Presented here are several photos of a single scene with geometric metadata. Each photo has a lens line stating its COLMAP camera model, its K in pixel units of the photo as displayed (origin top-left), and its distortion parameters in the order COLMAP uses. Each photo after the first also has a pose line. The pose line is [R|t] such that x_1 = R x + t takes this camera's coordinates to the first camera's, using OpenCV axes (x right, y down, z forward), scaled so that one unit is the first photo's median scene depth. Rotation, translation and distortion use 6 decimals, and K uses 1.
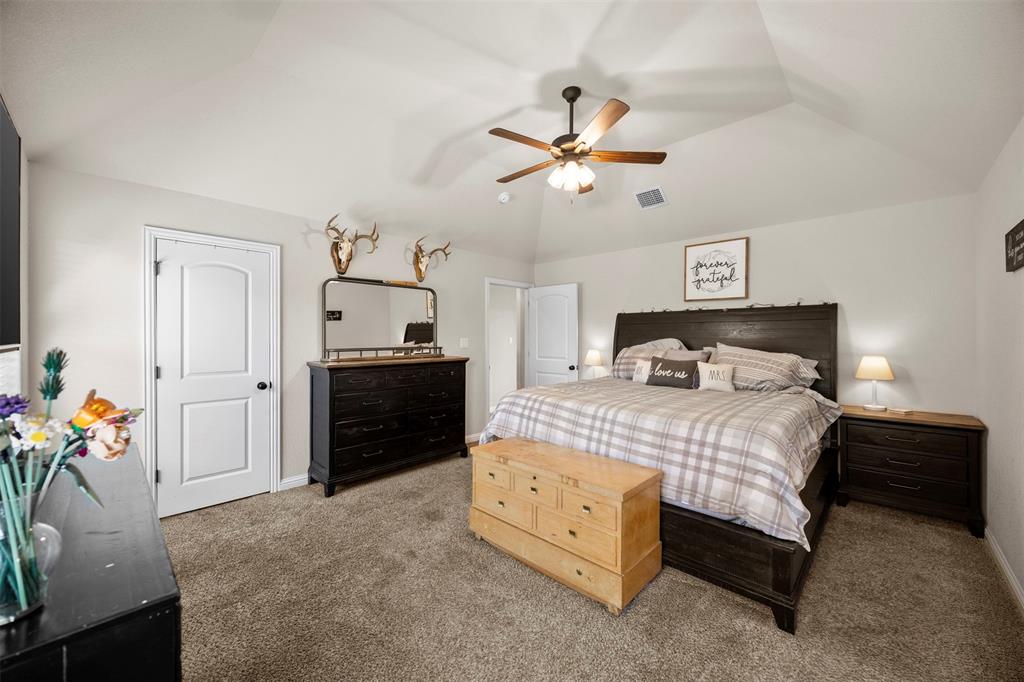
lens RADIAL K [[392.2, 0, 508.1], [0, 392.2, 336.3], [0, 0, 1]] dist [-0.008124, -0.000301]
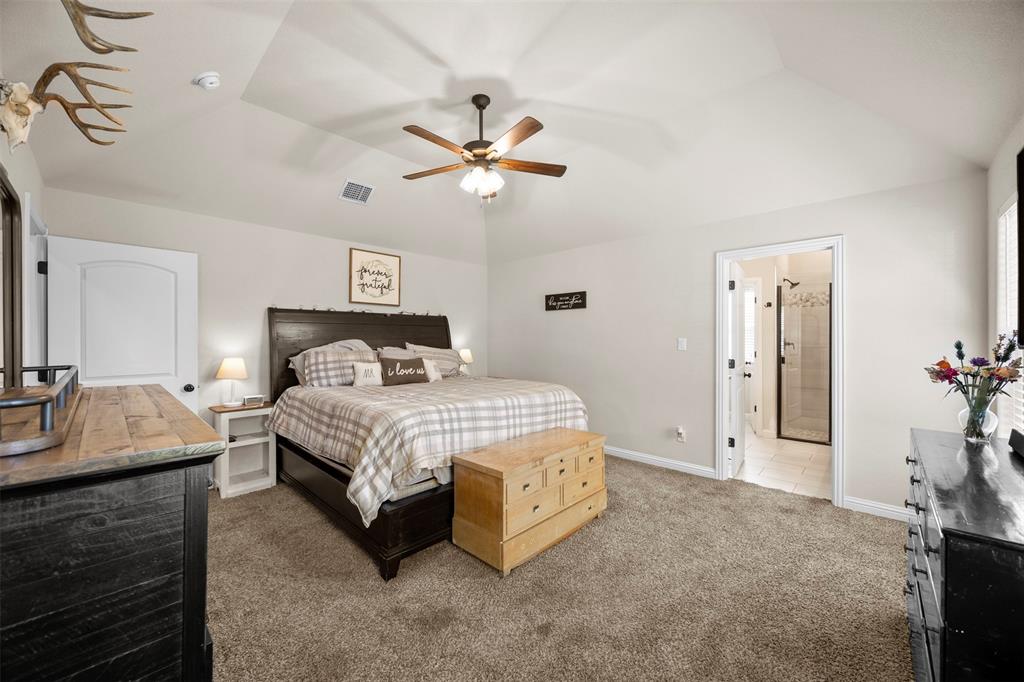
lens RADIAL K [[392.2, 0, 507.3], [0, 392.2, 338.2], [0, 0, 1]] dist [-0.008124, -0.000301]
pose [[-0.009159, -0.001964, 0.999956, -0.666647], [0.000313, 0.999998, 0.001967, 0.000356], [-0.999958, 0.000331, -0.009159, 0.724572]]
